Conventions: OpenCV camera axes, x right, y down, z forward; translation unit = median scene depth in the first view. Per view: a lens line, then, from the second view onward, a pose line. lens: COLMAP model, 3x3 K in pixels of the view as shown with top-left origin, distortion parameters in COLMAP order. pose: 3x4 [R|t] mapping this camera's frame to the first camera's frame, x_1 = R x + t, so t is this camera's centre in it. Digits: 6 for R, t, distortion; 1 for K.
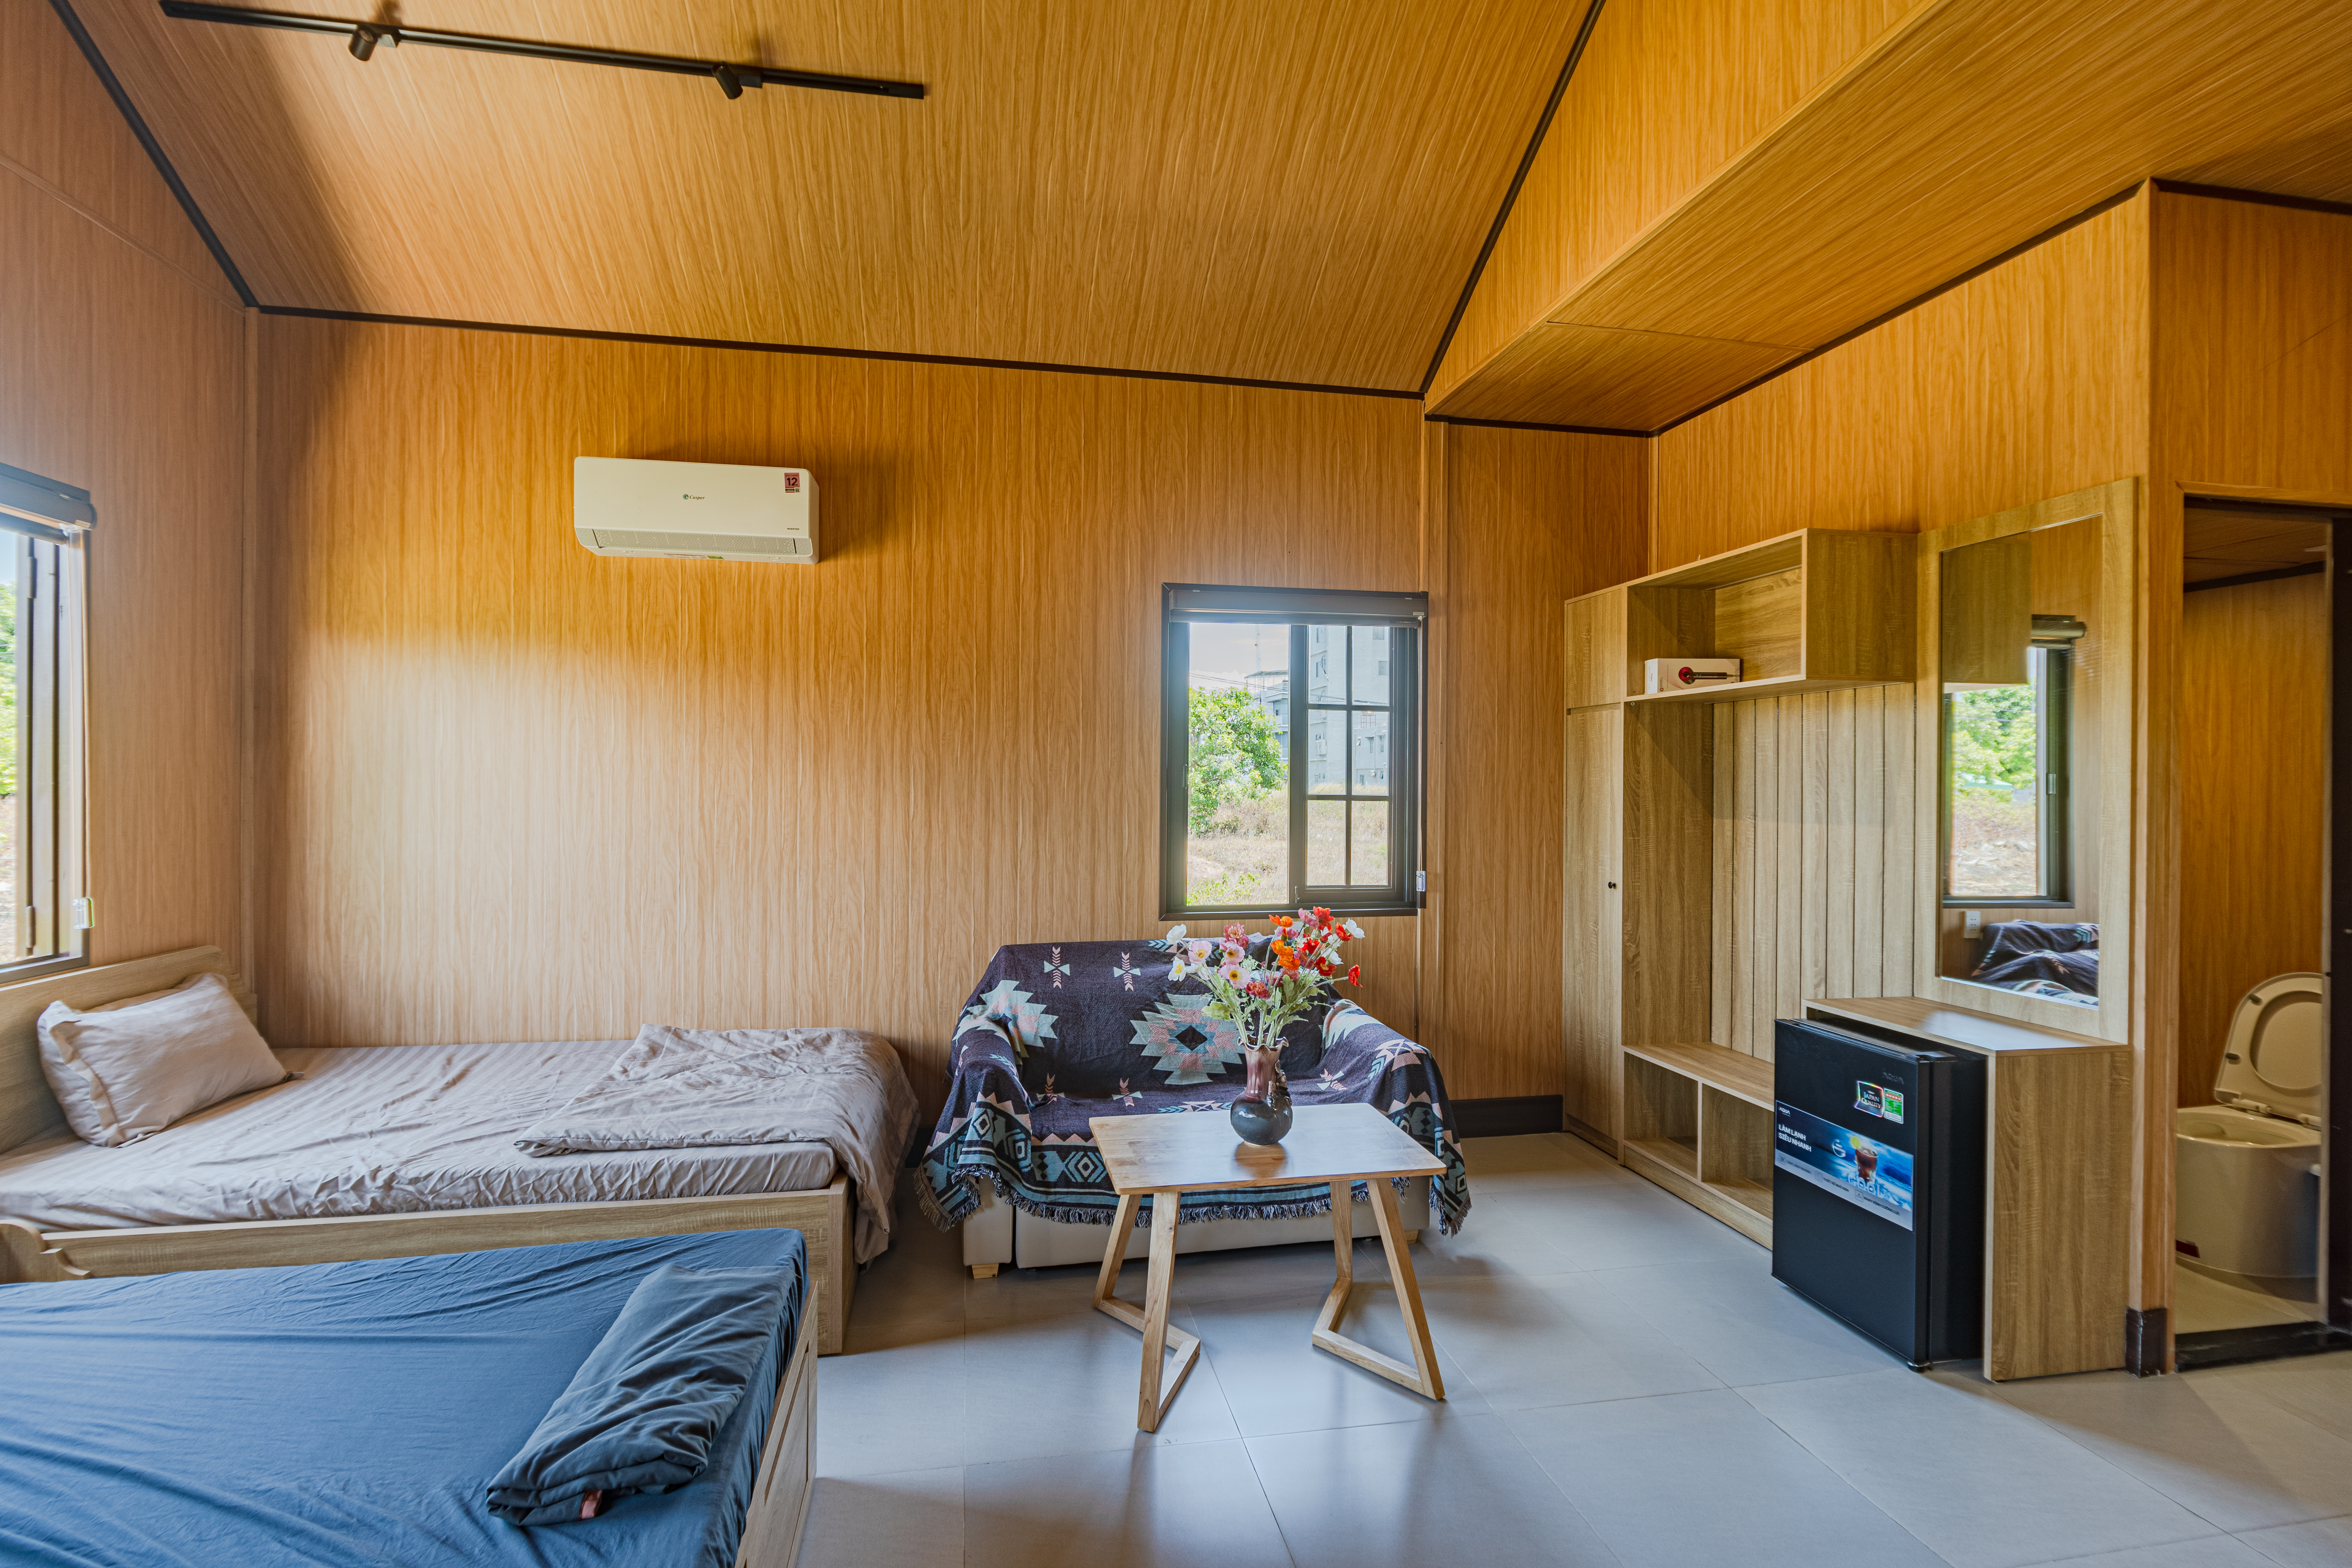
lens RADIAL K [[1067.0, 0, 1176.2], [0, 1067.0, 785.1], [0, 0, 1]] dist [0.026397, -0.000345]
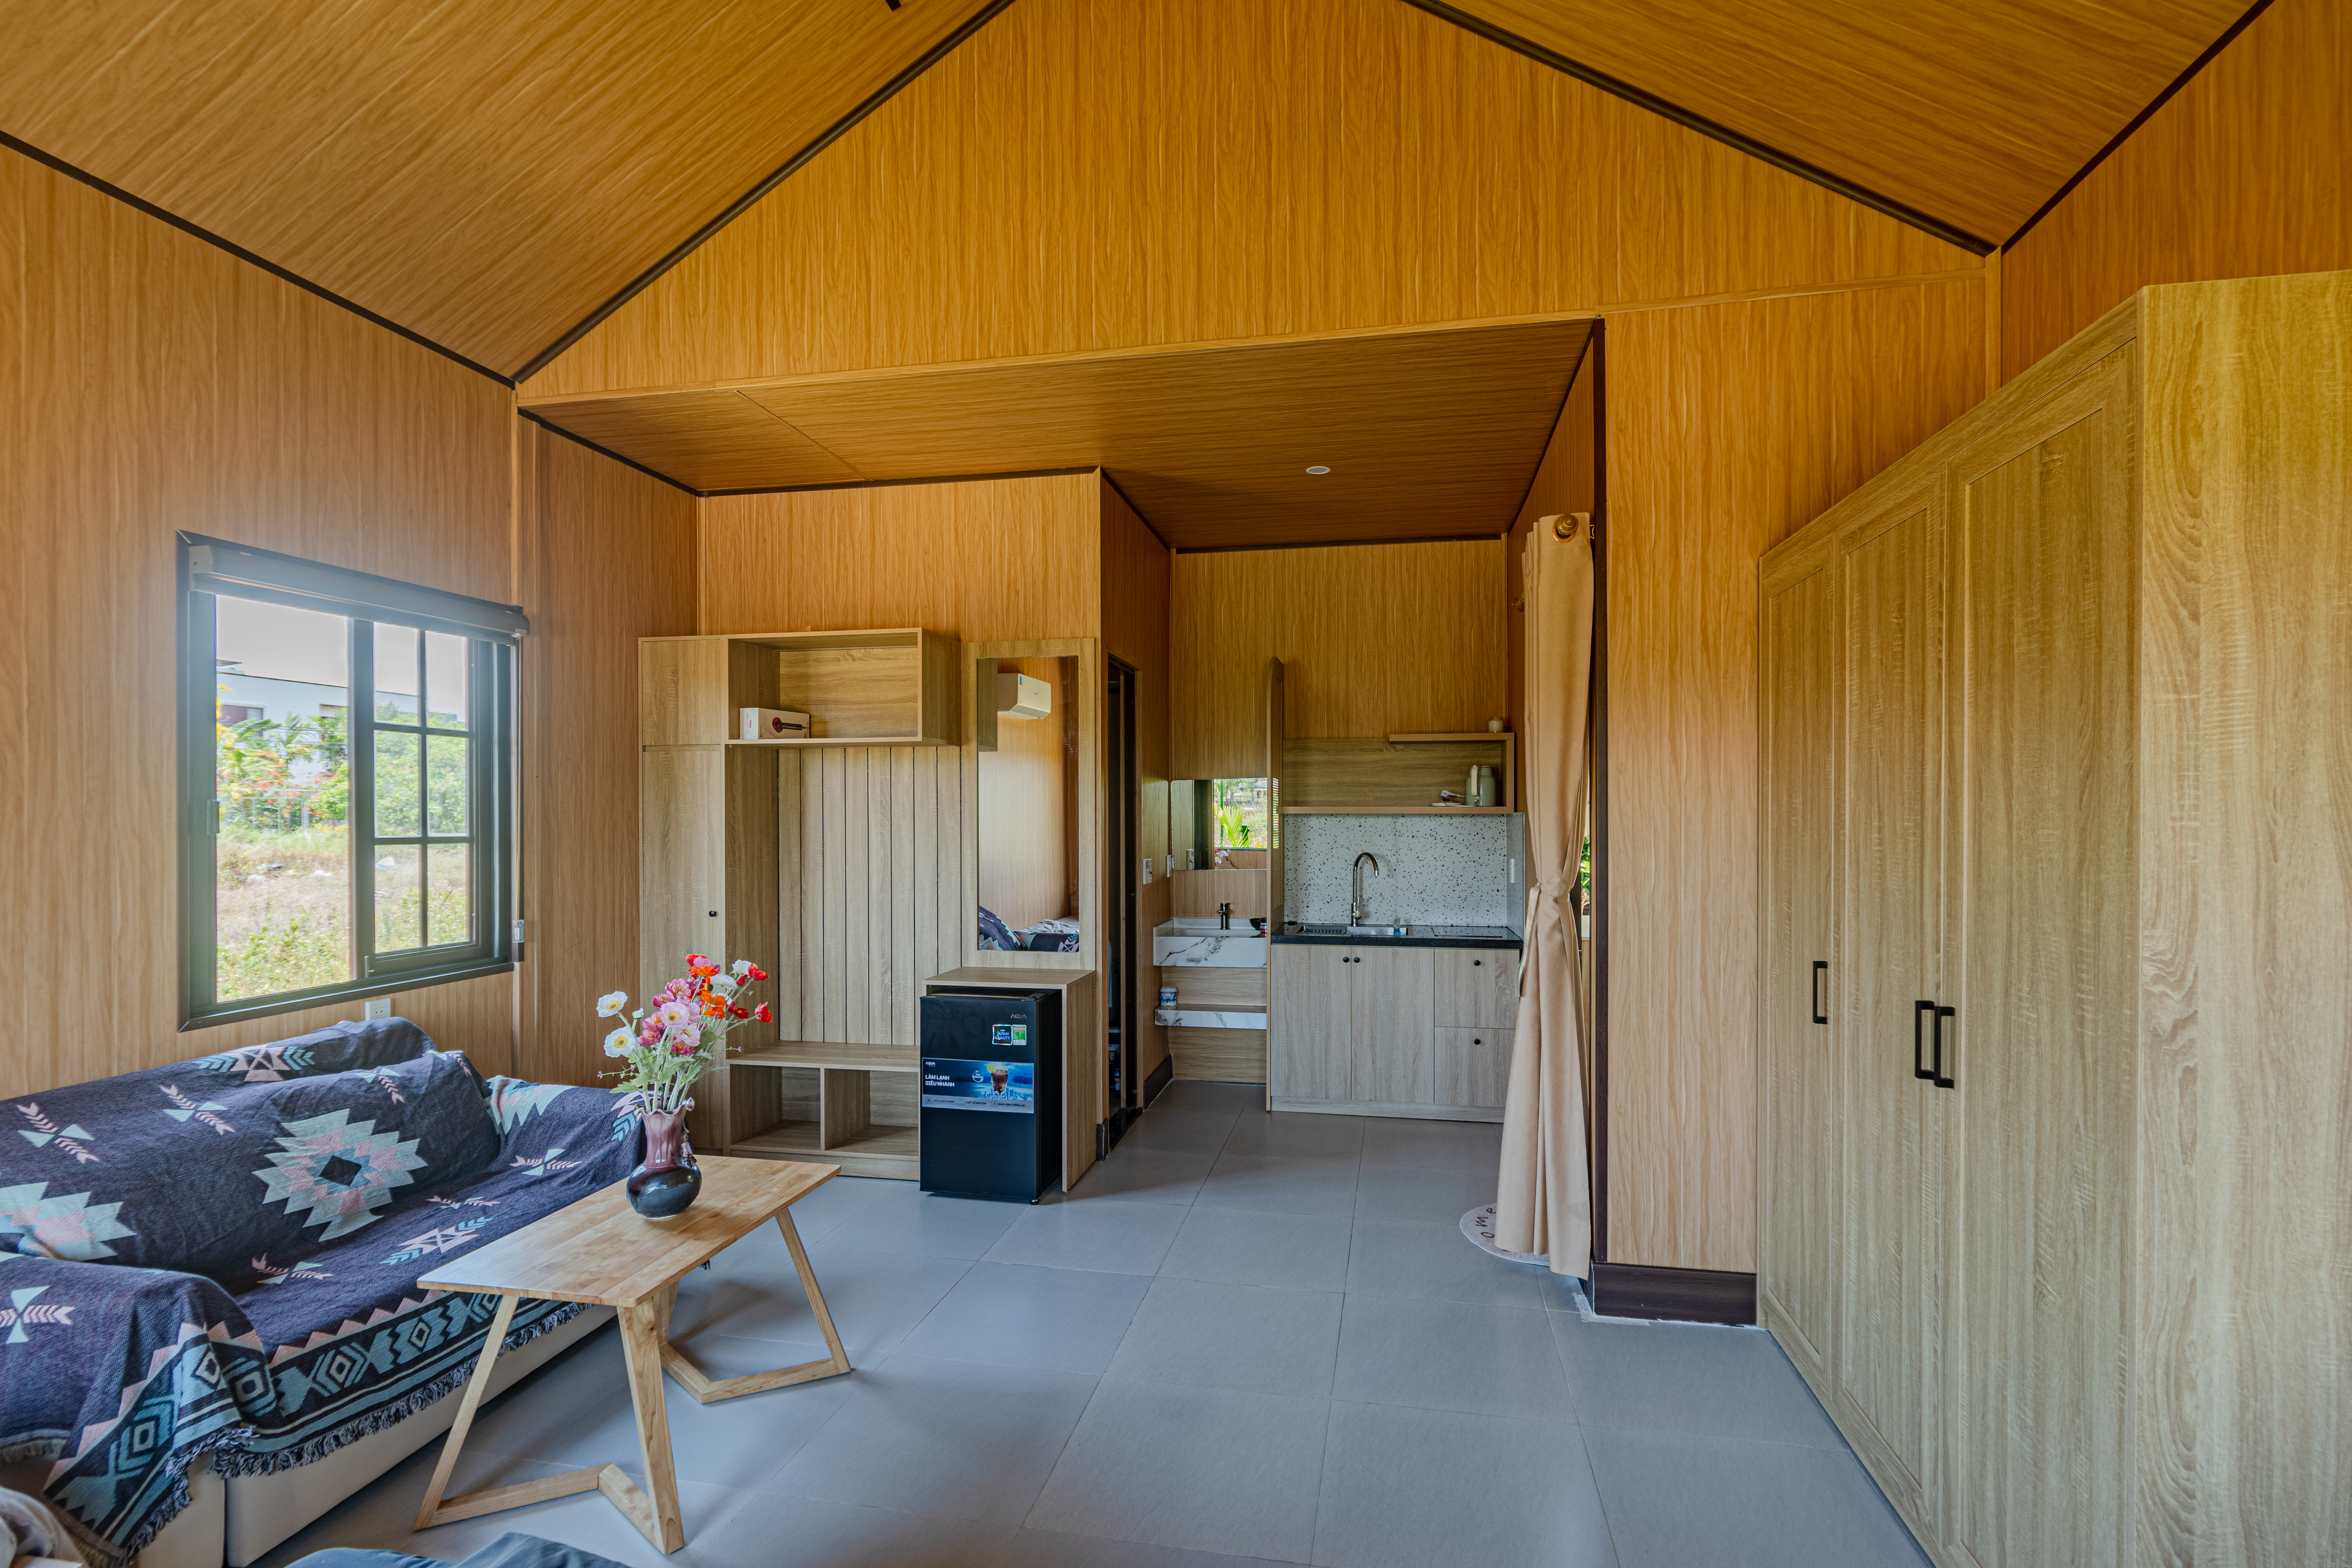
lens RADIAL K [[1067.0, 0, 1190.8], [0, 1067.0, 815.9], [0, 0, 1]] dist [0.026397, -0.000345]
pose [[0.378397, -0.010497, 0.925584, -0.427178], [0.006521, 0.999941, 0.008674, -0.011530], [-0.925621, 0.002753, 0.378443, 0.157049]]
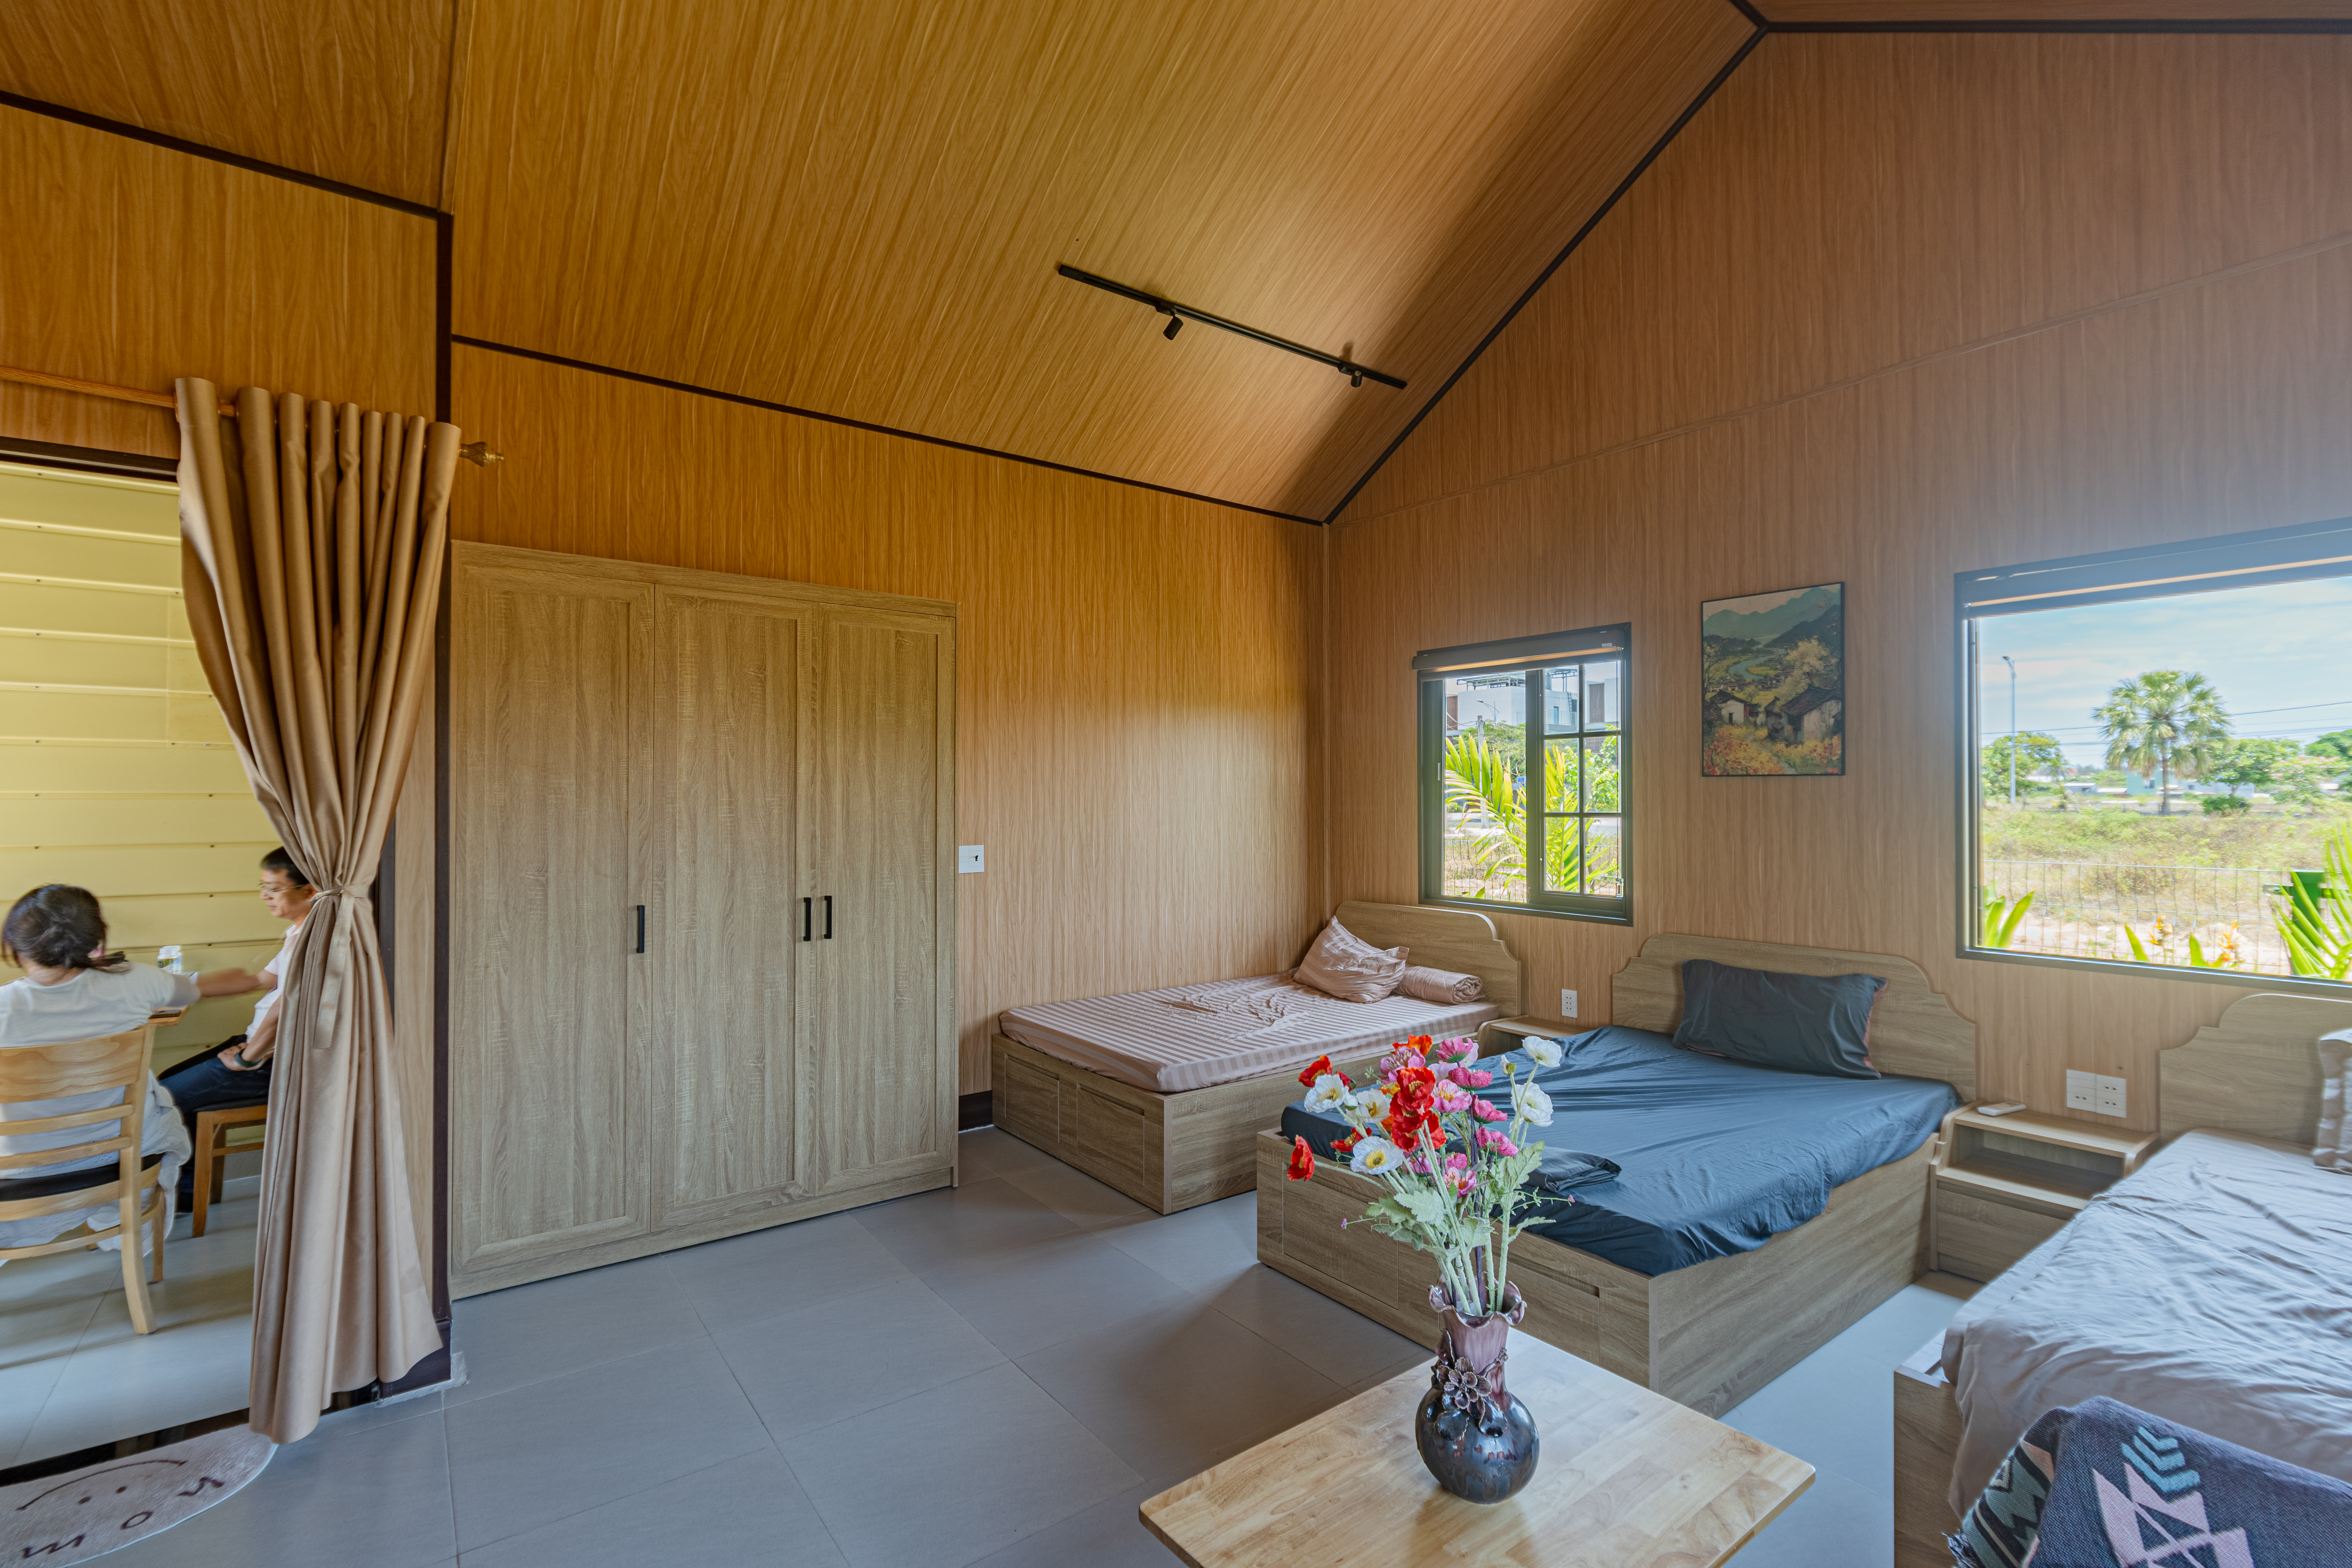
lens RADIAL K [[1067.0, 0, 1168.7], [0, 1067.0, 789.5], [0, 0, 1]] dist [0.026397, -0.000345]
pose [[-0.896382, -0.009283, -0.443186, 0.302170], [-0.005547, 0.999937, -0.009725, -0.001808], [0.443248, -0.006259, -0.896377, 0.974457]]
